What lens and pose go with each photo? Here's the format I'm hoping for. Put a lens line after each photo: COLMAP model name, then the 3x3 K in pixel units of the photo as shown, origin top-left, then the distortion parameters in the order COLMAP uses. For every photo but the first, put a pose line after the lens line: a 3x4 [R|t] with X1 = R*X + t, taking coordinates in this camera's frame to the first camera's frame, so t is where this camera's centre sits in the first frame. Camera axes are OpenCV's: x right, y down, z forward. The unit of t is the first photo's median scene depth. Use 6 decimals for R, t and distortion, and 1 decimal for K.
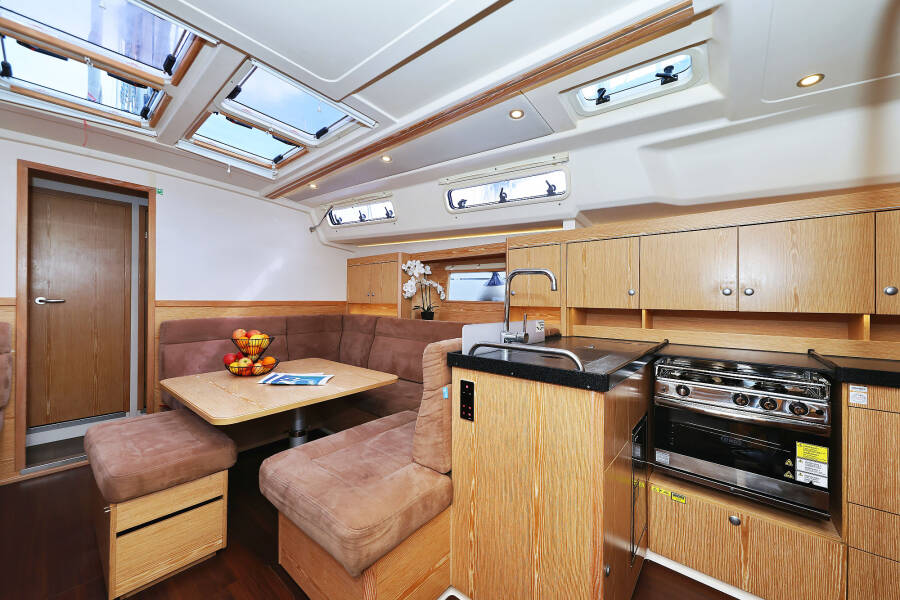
lens RADIAL K [[329.6, 0, 458.2], [0, 329.6, 305.2], [0, 0, 1]] dist [-0.000615, 0.000062]
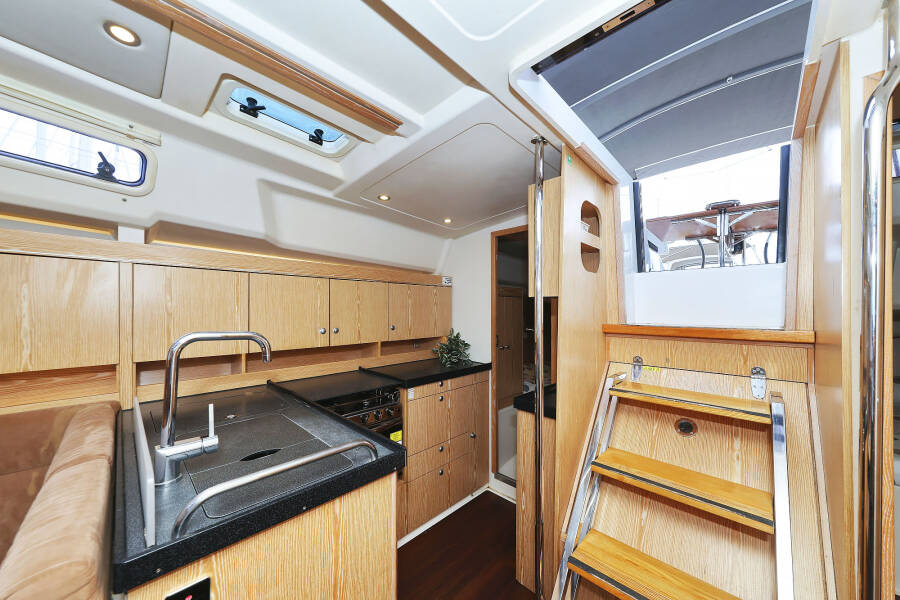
lens RADIAL K [[317.8, 0, 438.2], [0, 317.8, 302.4], [0, 0, 1]] dist [-0.000257, -0.000017]
pose [[0.094285, 0.001581, 0.995544, -0.200892], [0.008624, 0.999960, -0.002405, -0.090719], [-0.995508, 0.008813, 0.094267, 0.301299]]
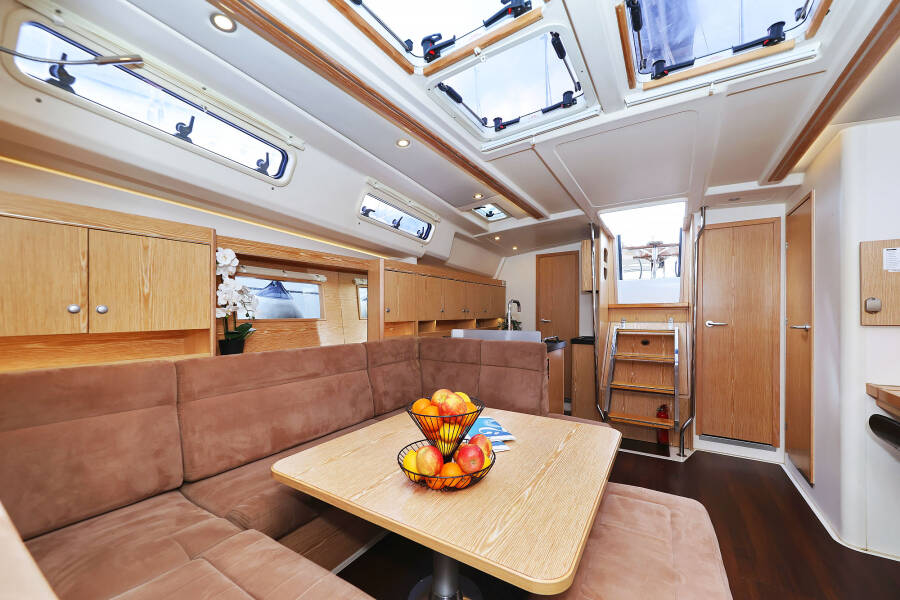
lens RADIAL K [[347.1, 0, 437.3], [0, 347.1, 315.4], [0, 0, 1]] dist [0.002629, -0.000016]
pose [[-0.100291, -0.023619, 0.994678, -0.971751], [0.010935, 0.999632, 0.024840, -0.041702], [-0.994898, 0.013368, -0.099996, 0.936225]]
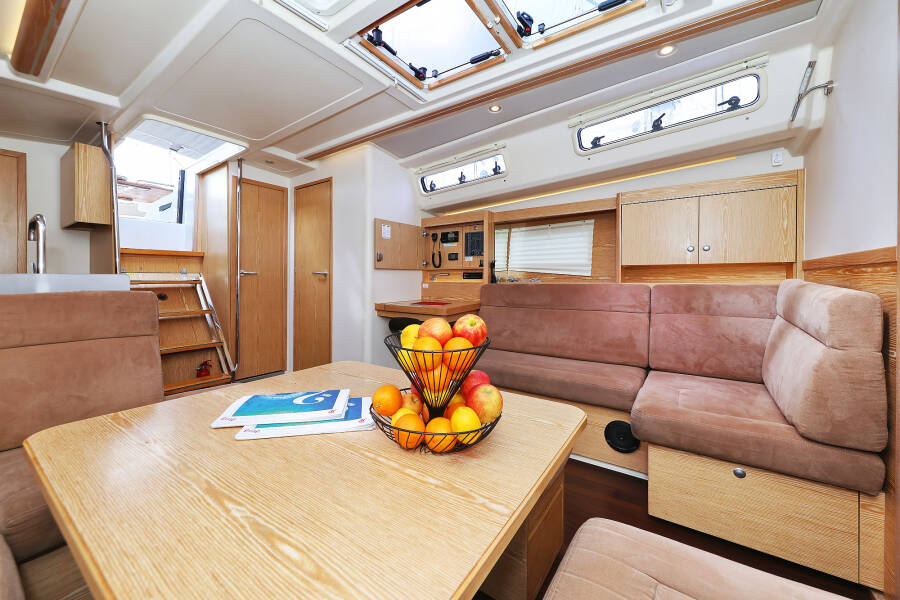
lens RADIAL K [[356.7, 0, 445.4], [0, 356.7, 286.6], [0, 0, 1]] dist [0.001684, 0.000030]
pose [[-0.996977, -0.015511, -0.076136, -0.513763], [-0.017783, 0.999414, 0.029247, 0.025793], [0.075638, 0.030512, -0.996668, 1.216867]]
